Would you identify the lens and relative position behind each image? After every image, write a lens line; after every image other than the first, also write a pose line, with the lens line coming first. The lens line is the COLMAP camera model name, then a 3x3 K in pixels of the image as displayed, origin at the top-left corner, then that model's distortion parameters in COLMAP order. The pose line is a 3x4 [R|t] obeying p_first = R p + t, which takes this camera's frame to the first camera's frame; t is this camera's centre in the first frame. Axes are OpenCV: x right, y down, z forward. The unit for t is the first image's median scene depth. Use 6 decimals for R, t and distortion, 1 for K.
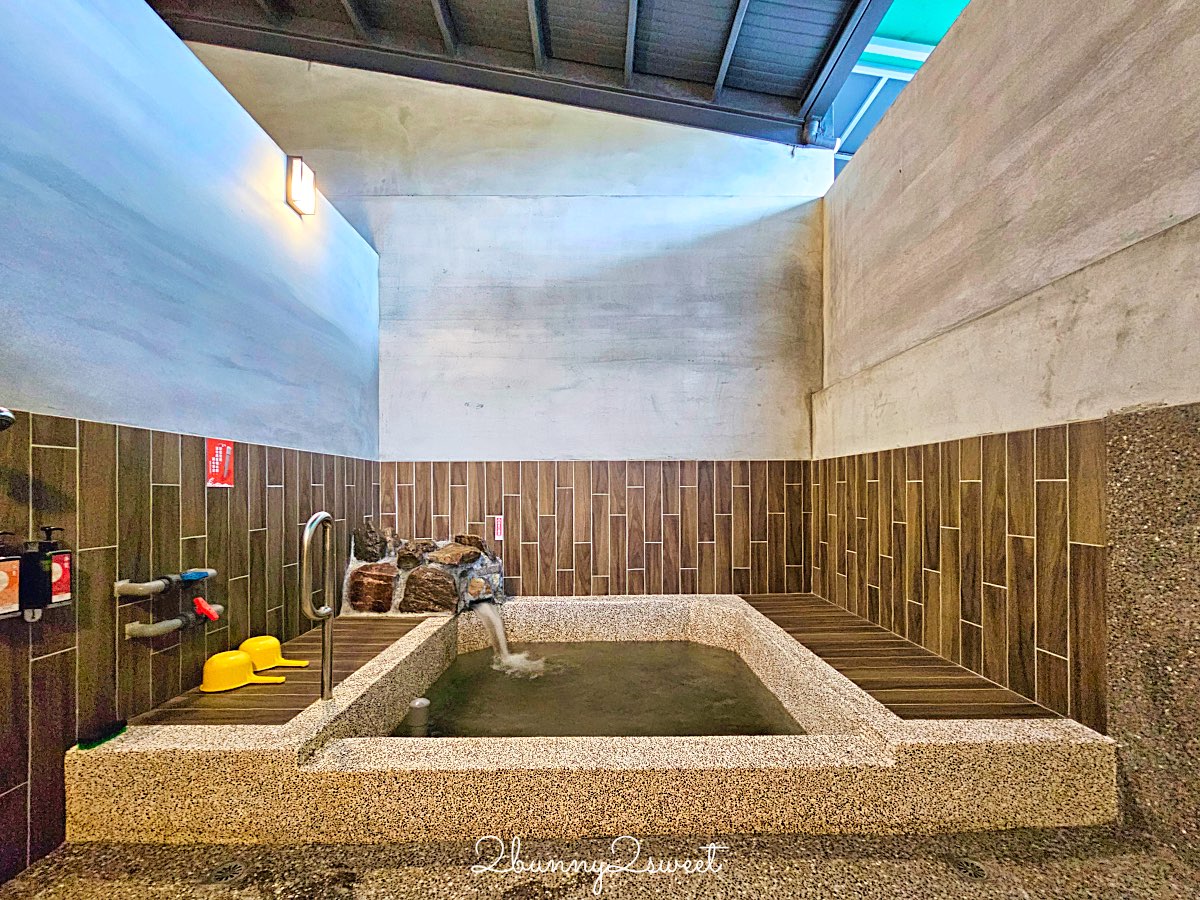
lens RADIAL K [[606.2, 0, 619.6], [0, 606.2, 477.4], [0, 0, 1]] dist [-0.000769, 0.001511]
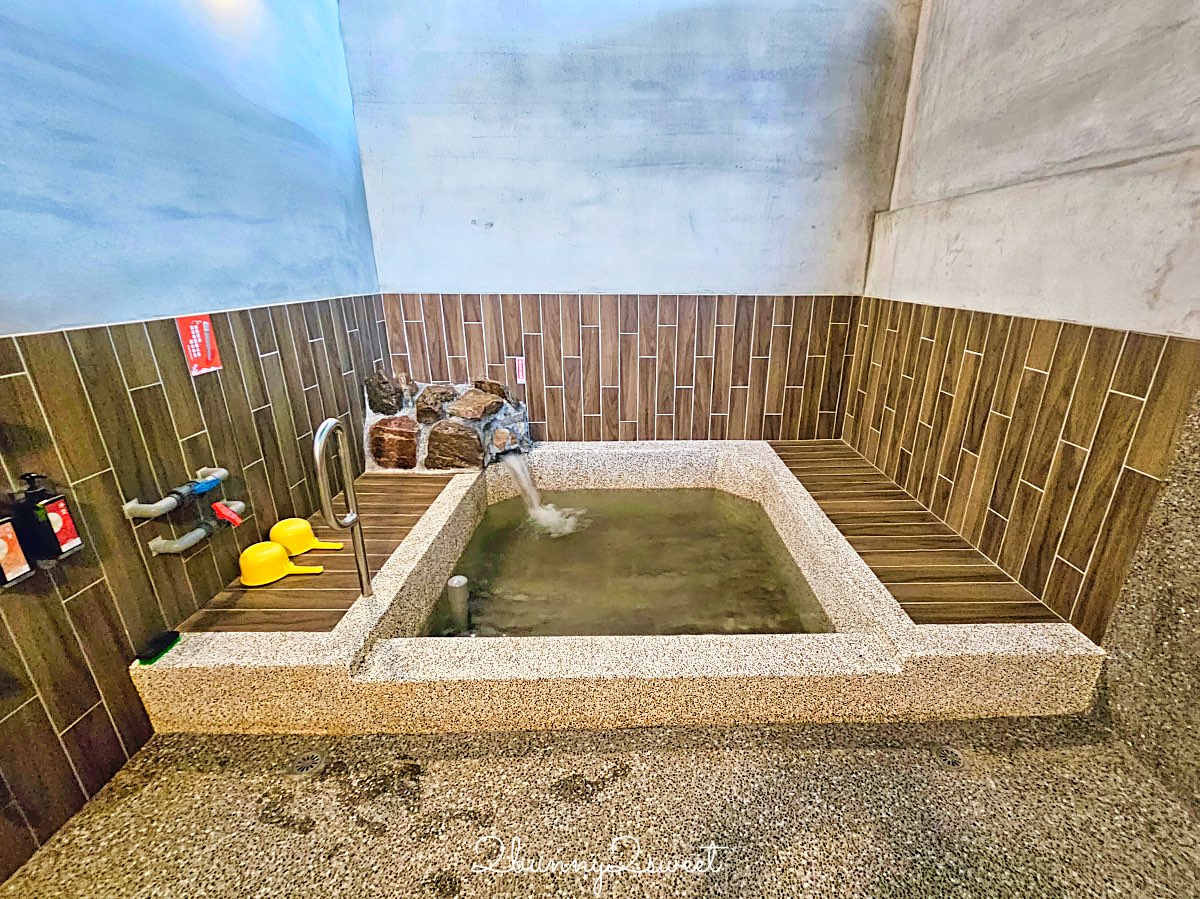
lens RADIAL K [[597.1, 0, 645.2], [0, 597.1, 411.7], [0, 0, 1]] dist [-0.001889, 0.000999]
pose [[0.999661, 0.016612, 0.020053, -0.027006], [-0.023274, 0.915371, 0.401938, -0.266177], [-0.011679, -0.402269, 0.915447, 0.145541]]
